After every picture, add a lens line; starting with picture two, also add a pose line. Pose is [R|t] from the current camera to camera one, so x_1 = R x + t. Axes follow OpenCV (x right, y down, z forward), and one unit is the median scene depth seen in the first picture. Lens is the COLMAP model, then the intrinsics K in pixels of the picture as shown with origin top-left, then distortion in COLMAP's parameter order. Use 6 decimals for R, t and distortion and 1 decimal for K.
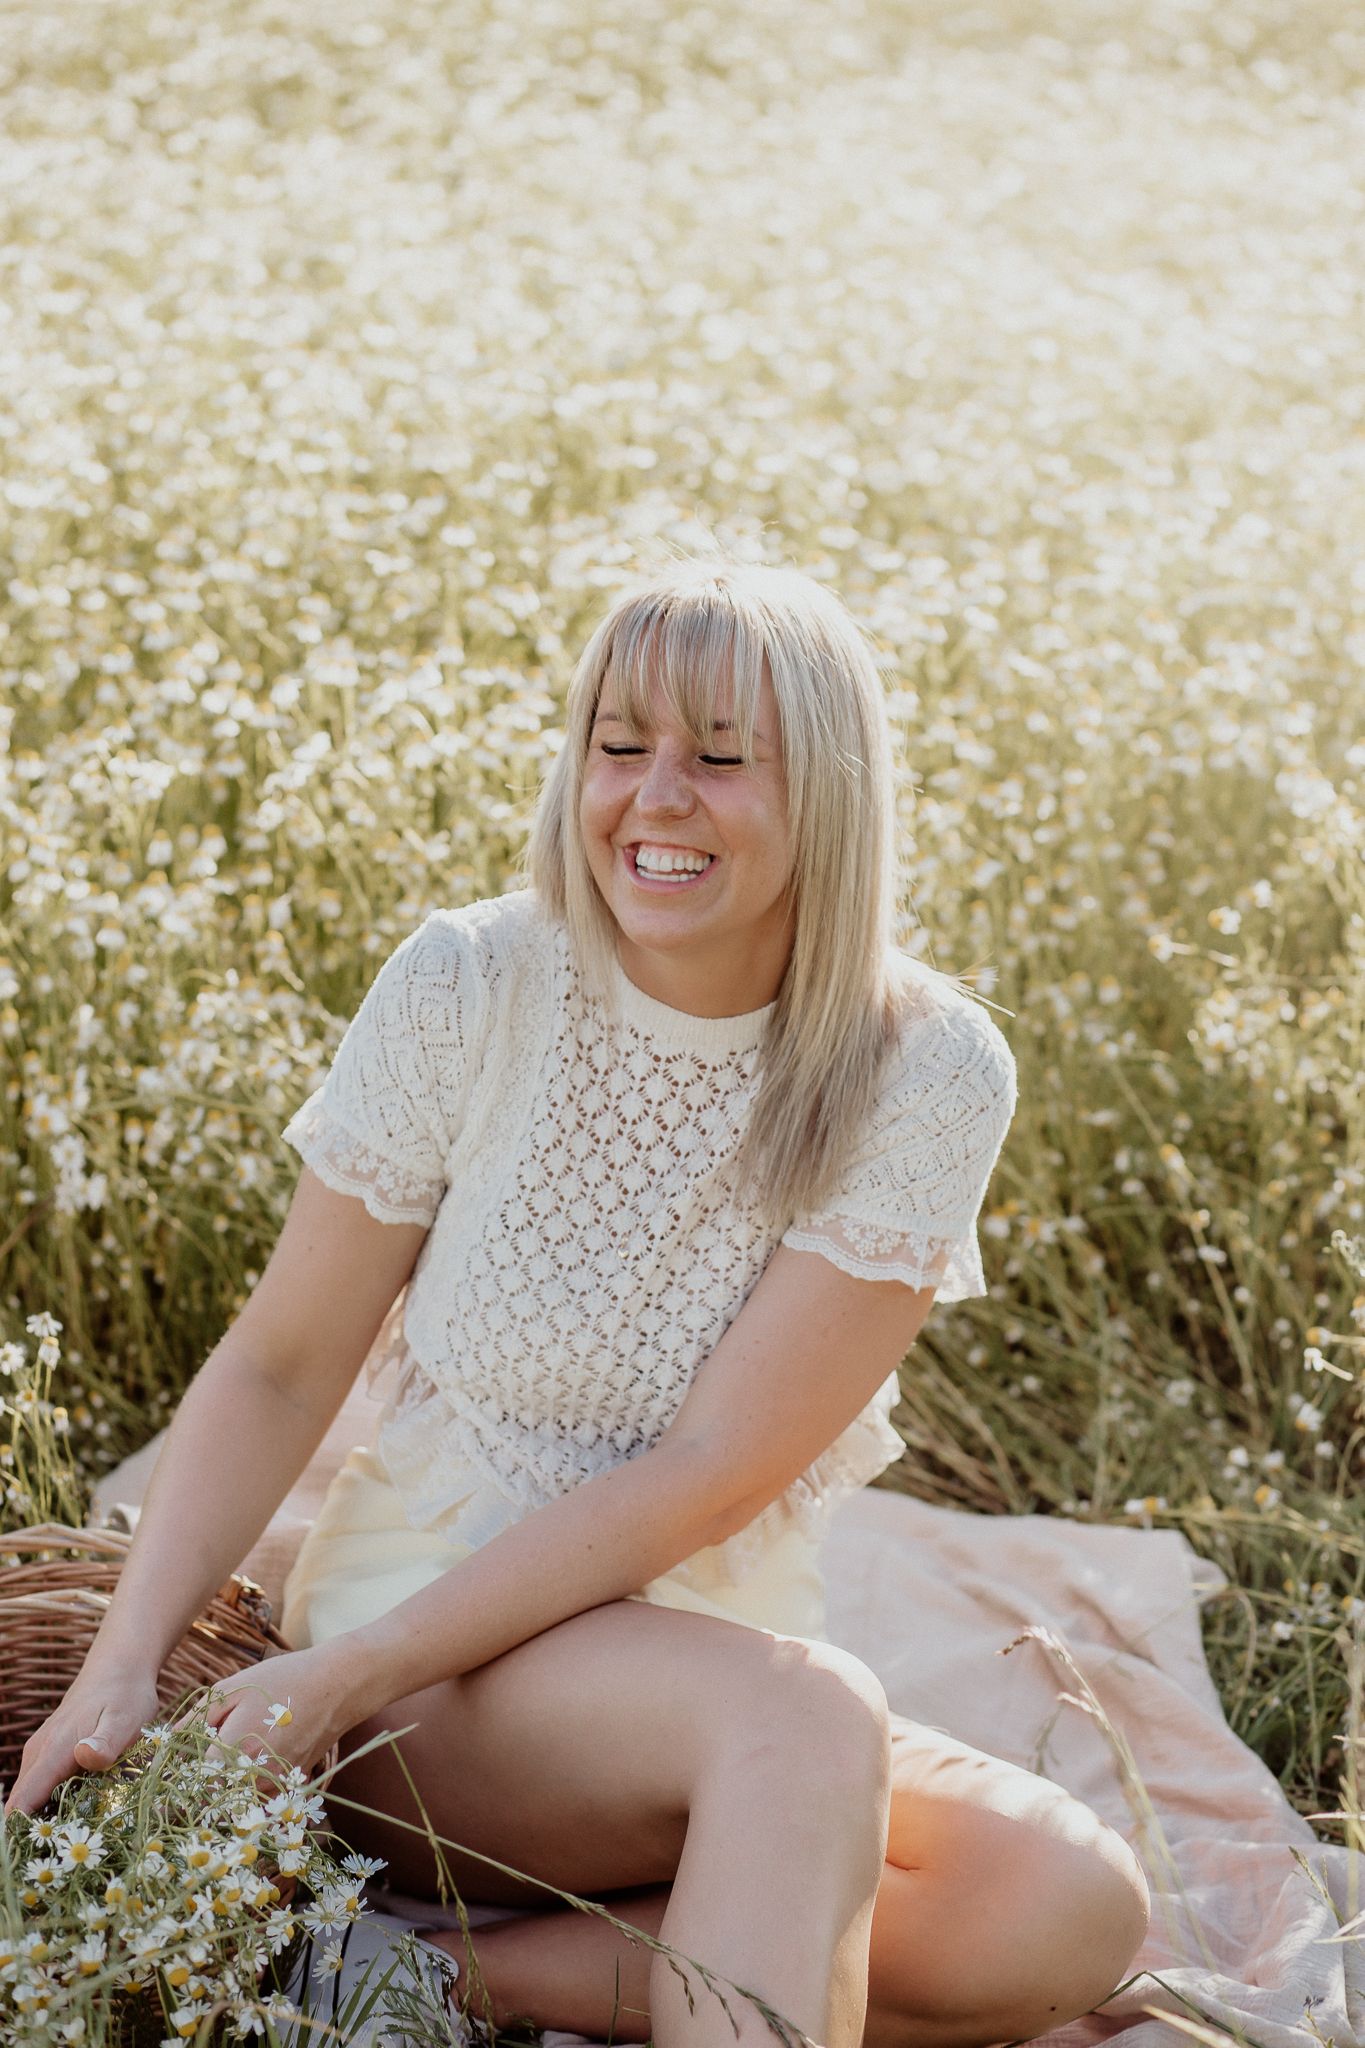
lens RADIAL K [[4843.2, 0, 682.5], [0, 4843.2, 1024.0], [0, 0, 1]] dist [-0.247575, 2.953373]
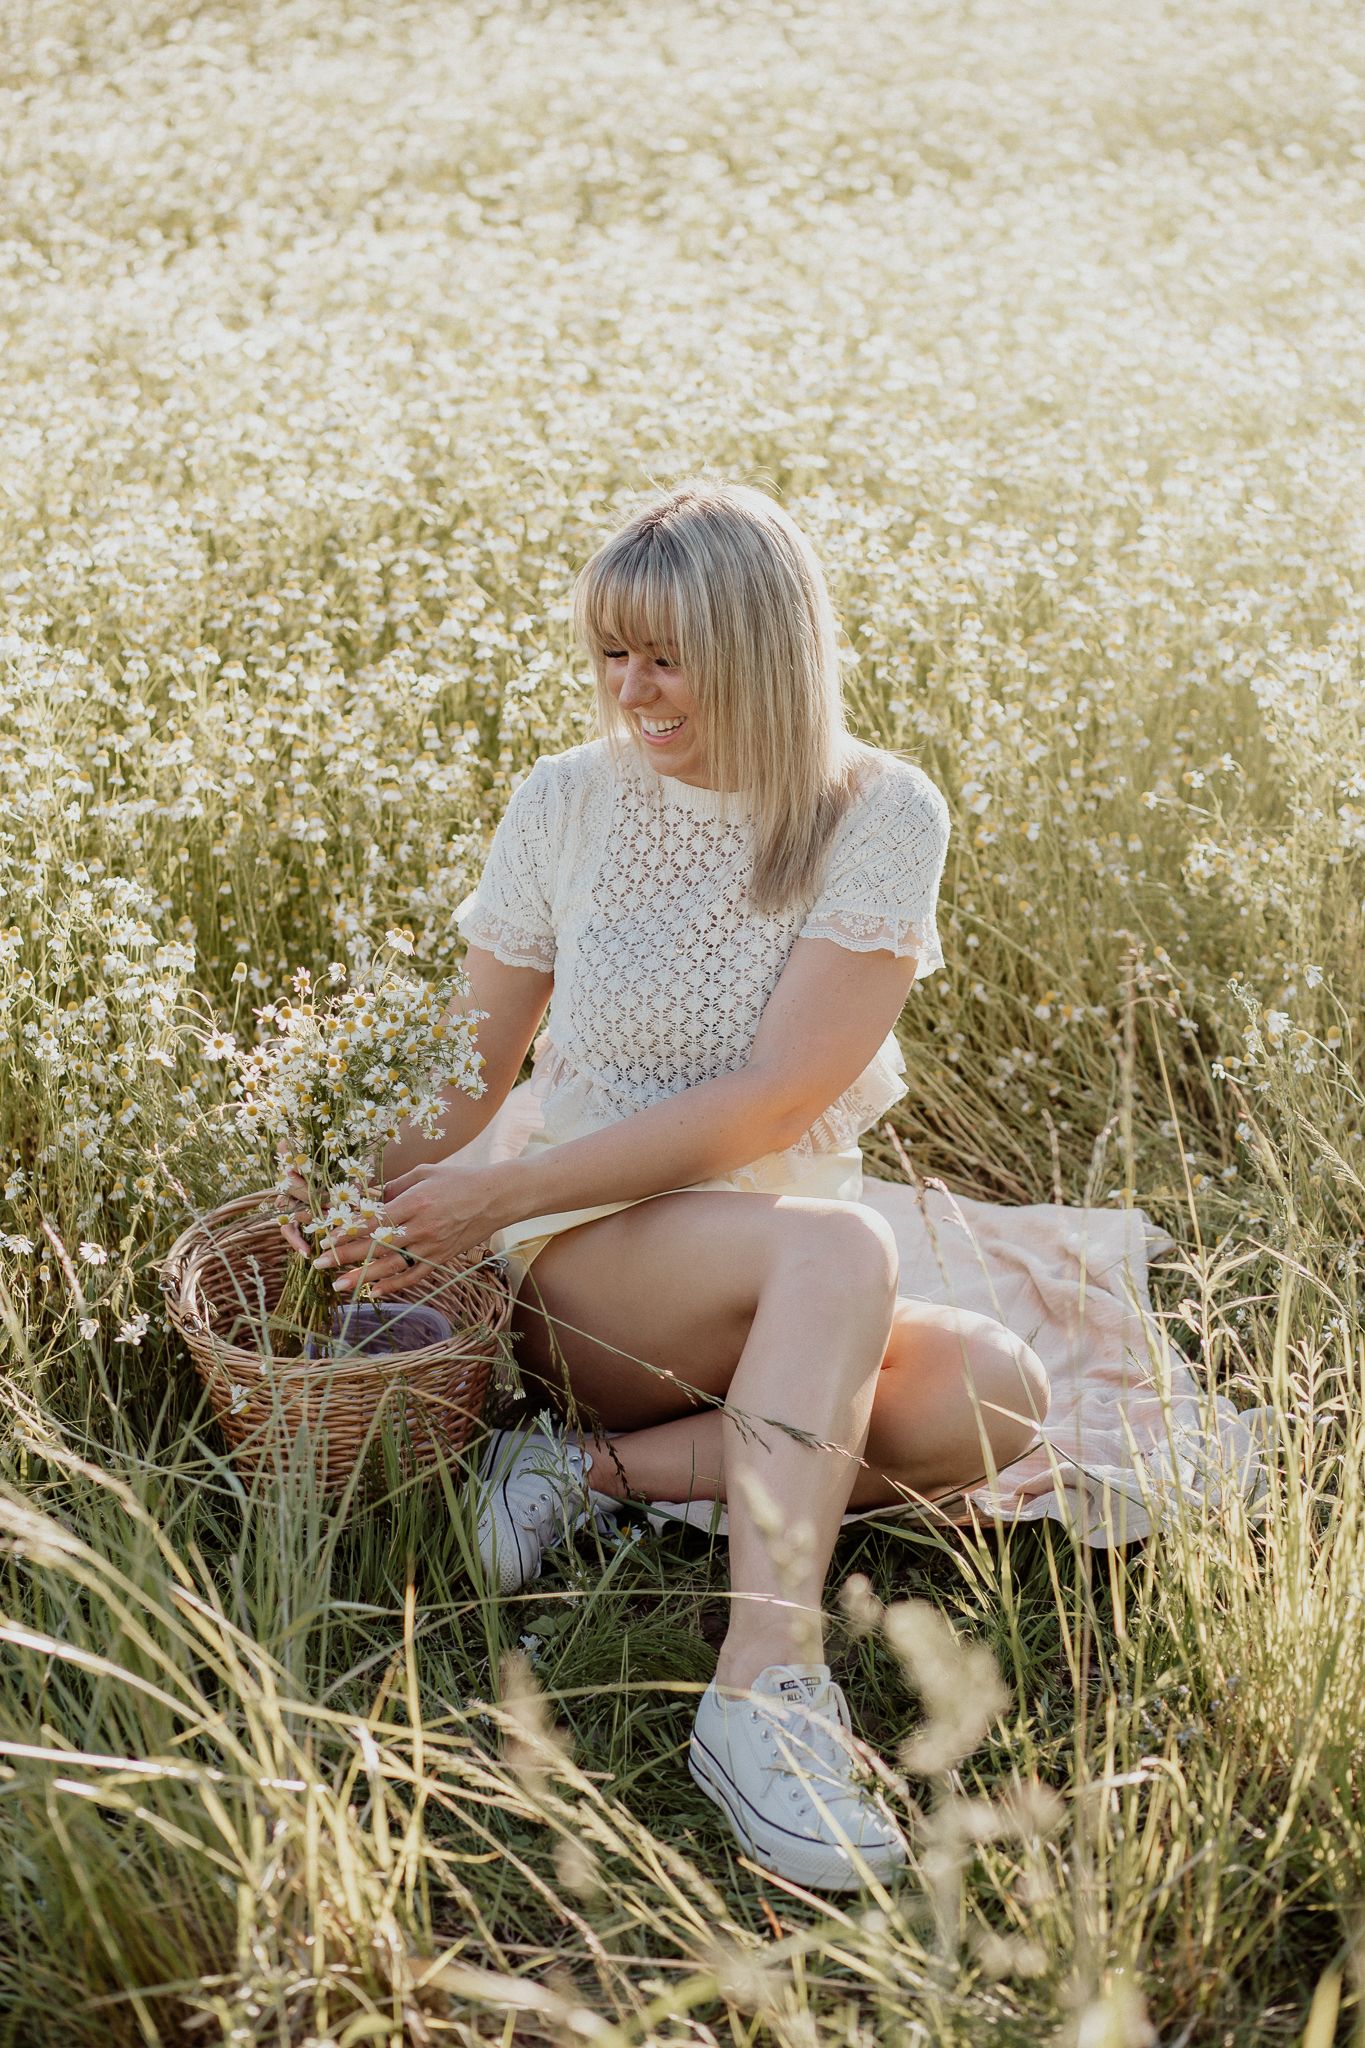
lens RADIAL K [[4843.2, 0, 682.5], [0, 4843.2, 1024.0], [0, 0, 1]] dist [-0.247575, 2.953373]
pose [[0.995325, 0.000969, -0.096574, 0.095077], [-0.002939, 0.999790, -0.020265, 0.072661], [0.096534, 0.020454, 0.995120, -0.360219]]
